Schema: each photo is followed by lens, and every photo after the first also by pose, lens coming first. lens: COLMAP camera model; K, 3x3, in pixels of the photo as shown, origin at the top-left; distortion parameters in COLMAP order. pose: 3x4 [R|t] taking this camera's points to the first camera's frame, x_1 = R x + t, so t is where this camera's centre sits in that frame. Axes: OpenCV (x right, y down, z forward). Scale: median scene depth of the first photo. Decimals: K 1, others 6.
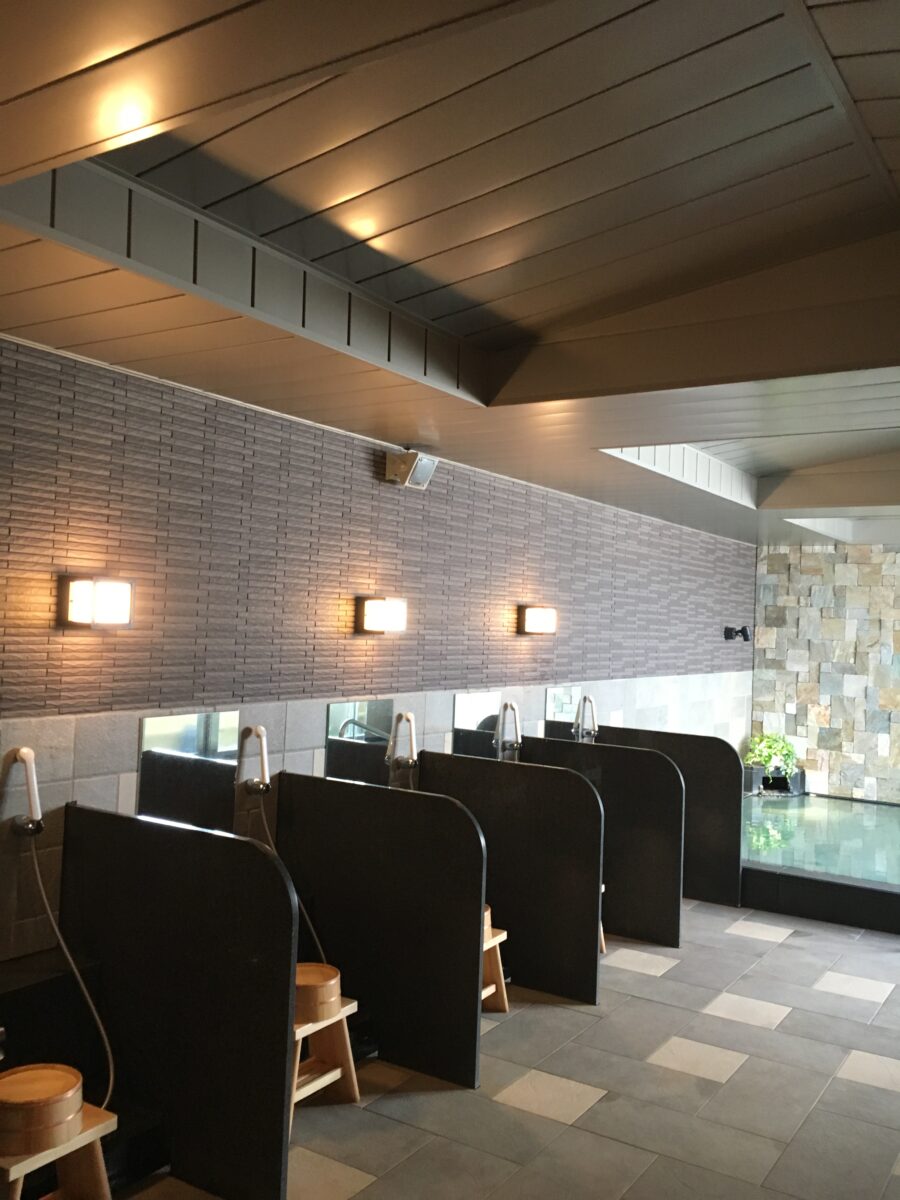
lens RADIAL K [[1023.0, 0, 444.3], [0, 1023.0, 593.8], [0, 0, 1]] dist [0.044747, -0.034904]
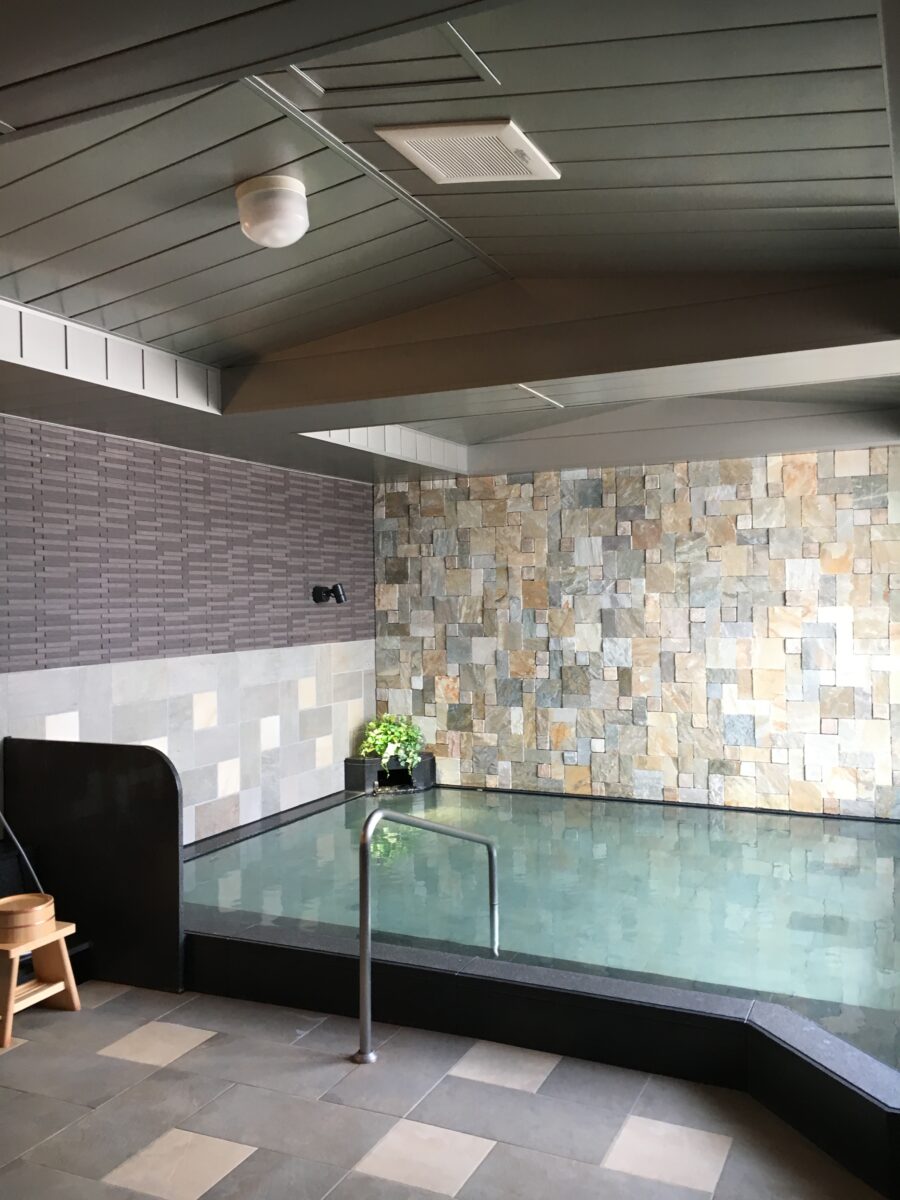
lens RADIAL K [[1023.0, 0, 457.4], [0, 1023.0, 603.0], [0, 0, 1]] dist [0.044747, -0.034904]
pose [[0.986702, -0.054120, 0.153263, 0.257386], [0.048737, 0.998063, 0.038669, 0.019766], [-0.155059, -0.030685, 0.987429, 0.207664]]
